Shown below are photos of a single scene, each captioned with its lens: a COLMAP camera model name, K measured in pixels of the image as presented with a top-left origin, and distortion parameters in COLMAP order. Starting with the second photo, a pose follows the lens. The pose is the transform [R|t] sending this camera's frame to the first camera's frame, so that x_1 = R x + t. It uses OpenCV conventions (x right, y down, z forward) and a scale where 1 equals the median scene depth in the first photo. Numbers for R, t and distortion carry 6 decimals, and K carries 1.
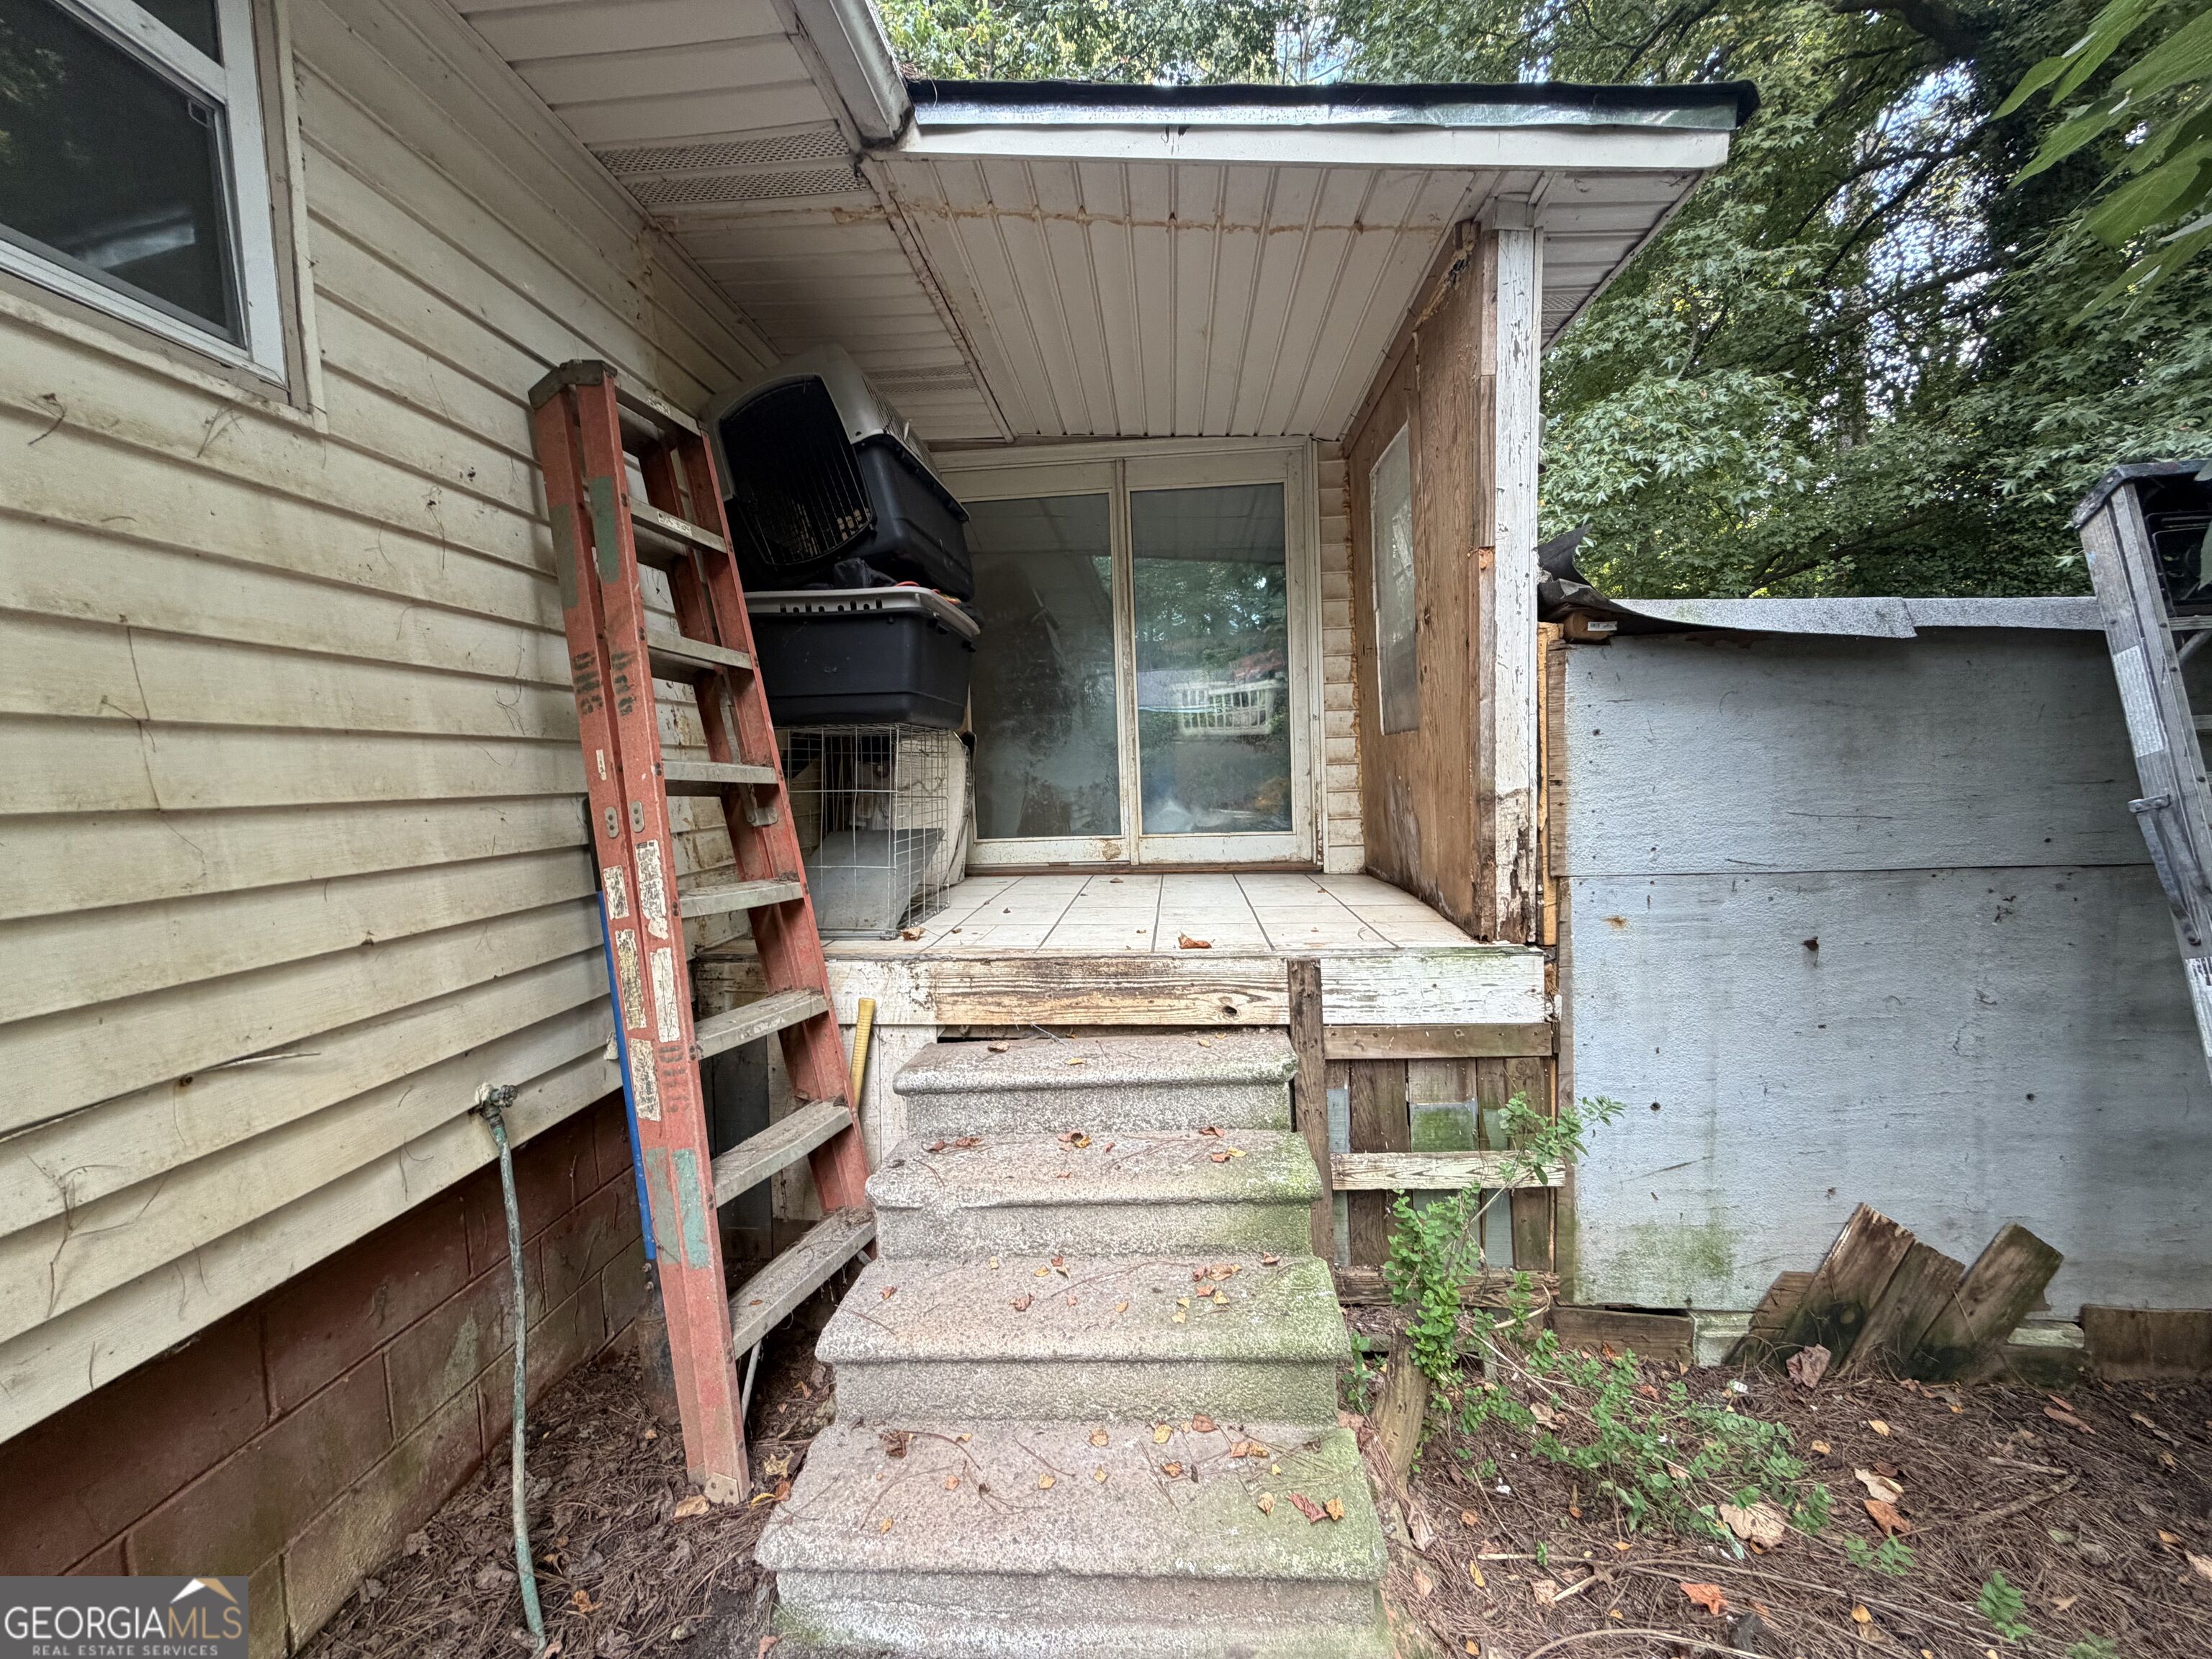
lens RADIAL K [[888.9, 0, 1113.7], [0, 888.9, 831.2], [0, 0, 1]] dist [0.002629, -0.000511]
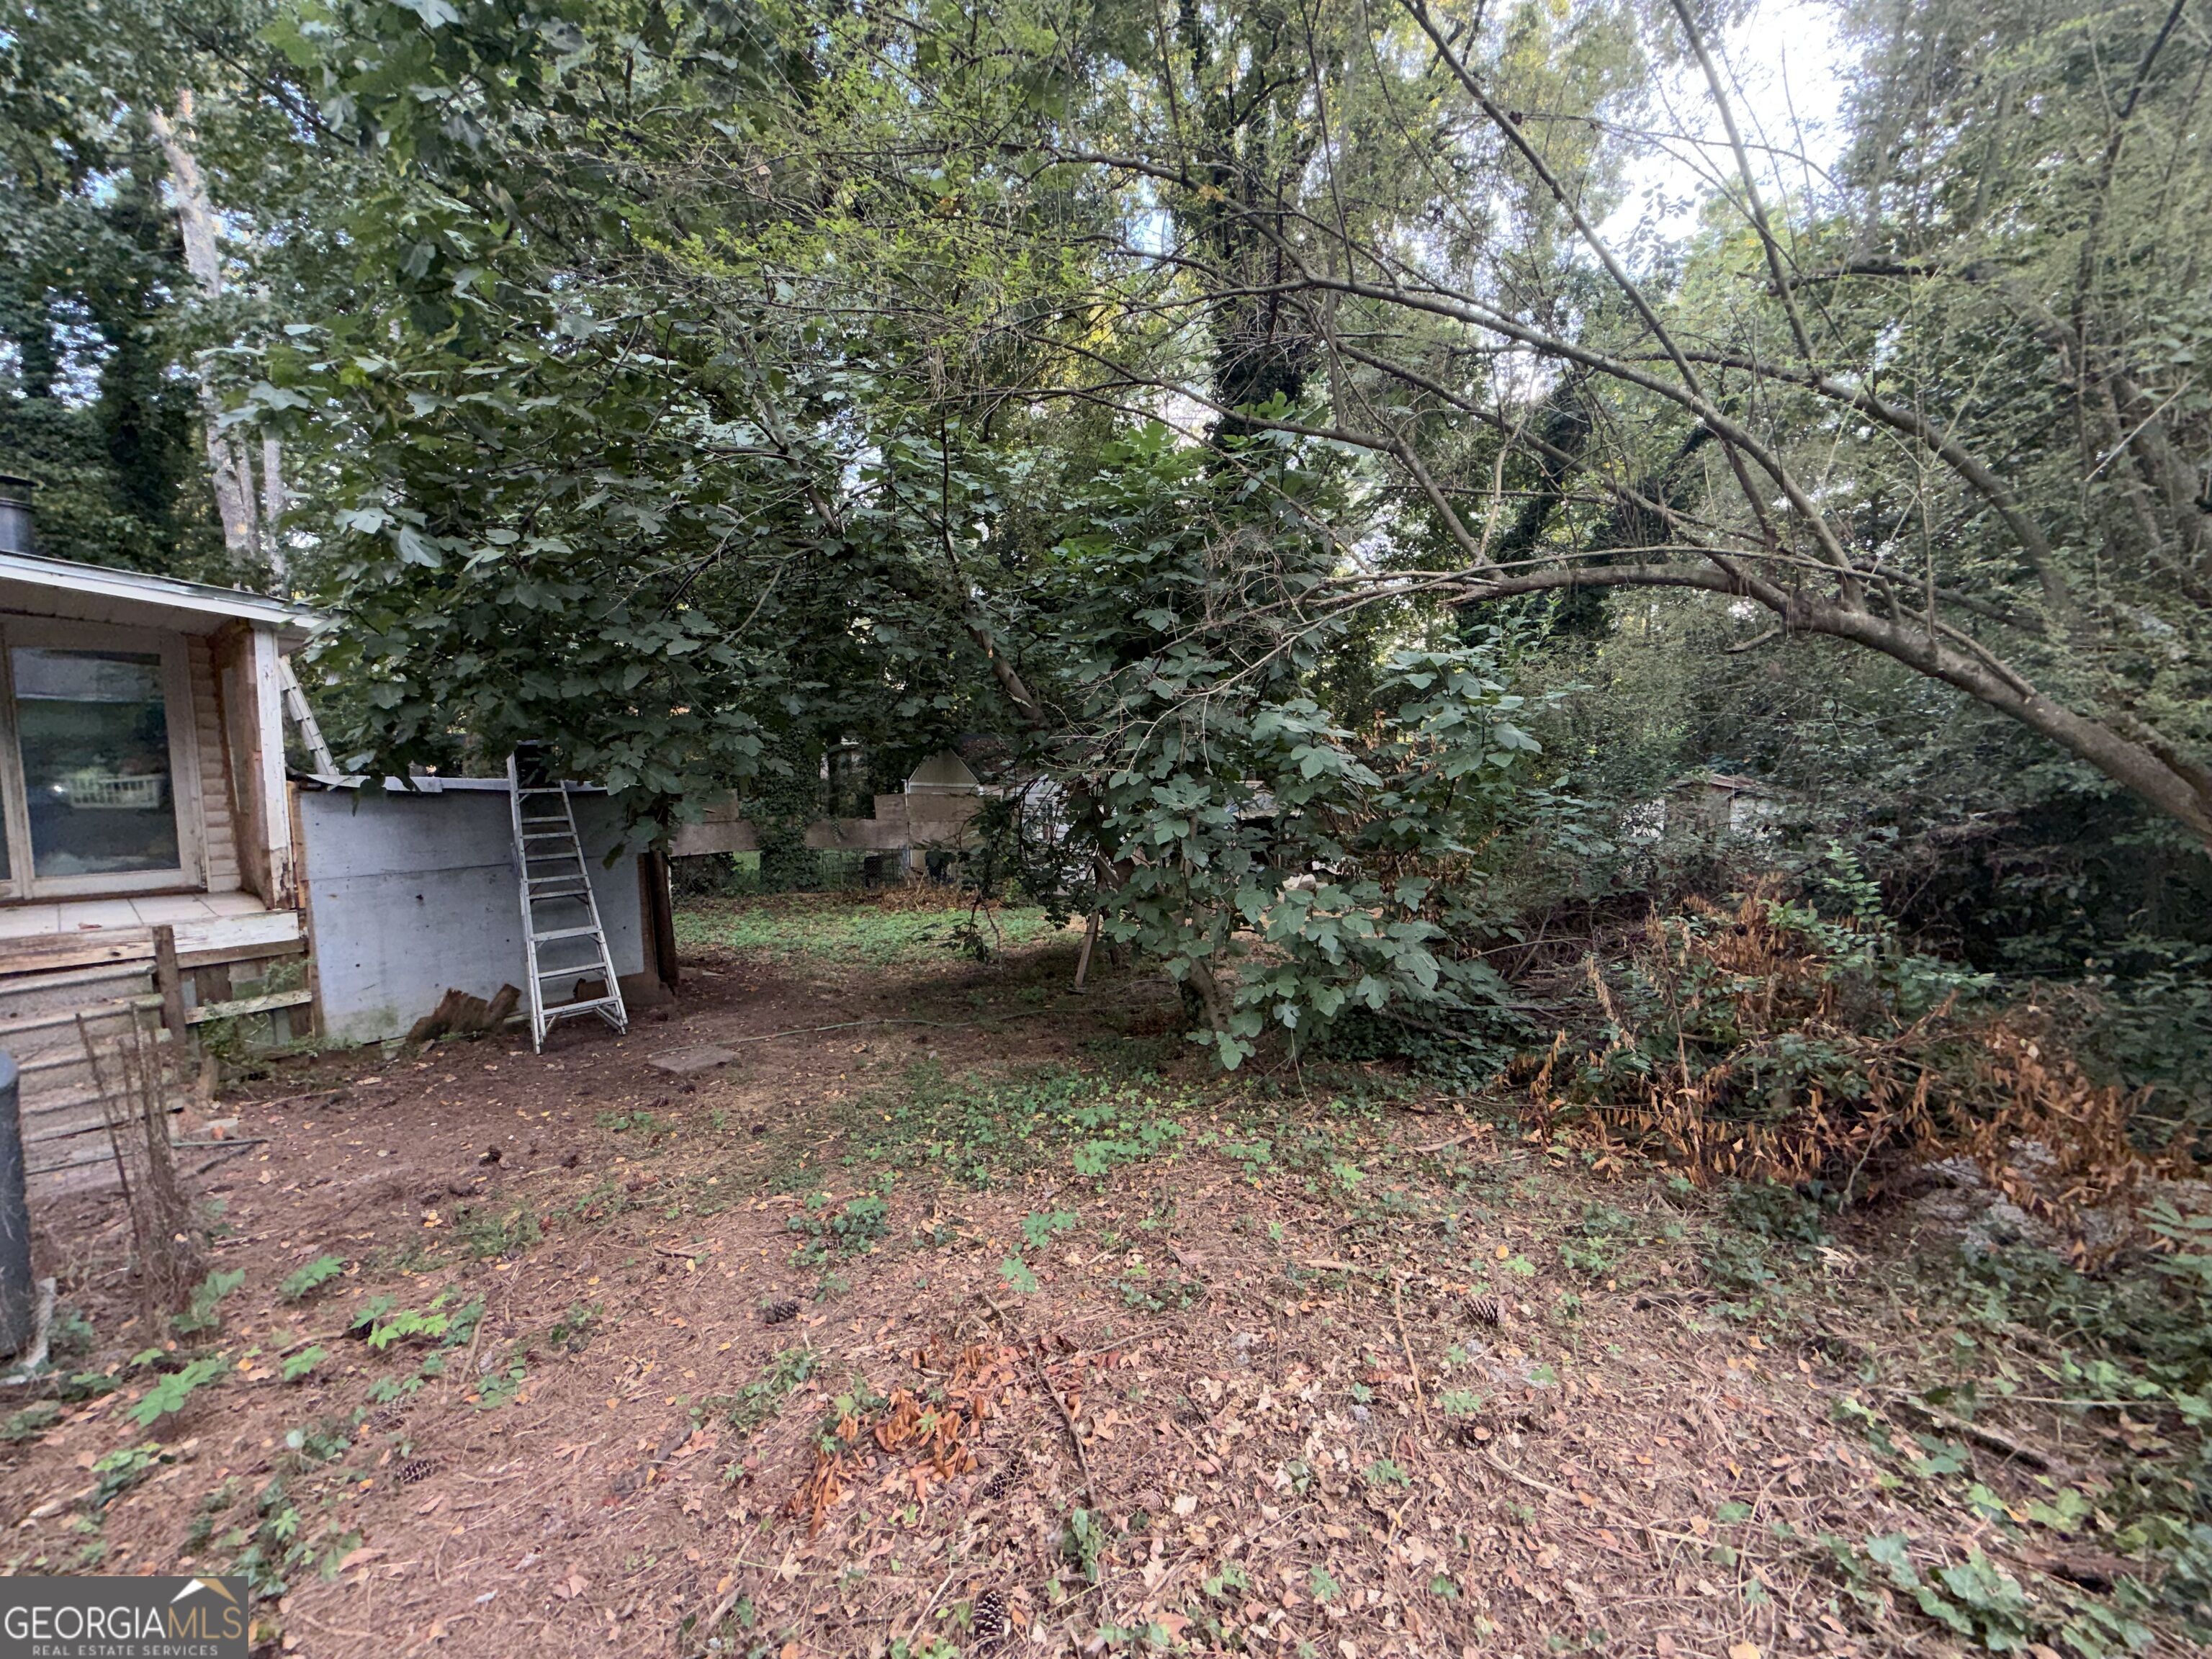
lens RADIAL K [[888.9, 0, 1098.9], [0, 888.9, 832.4], [0, 0, 1]] dist [0.002629, -0.000511]
pose [[0.595705, -0.035446, 0.802421, -0.180692], [0.046877, 0.998857, 0.009322, -0.004032], [-0.801834, 0.032062, 0.596686, -2.308390]]
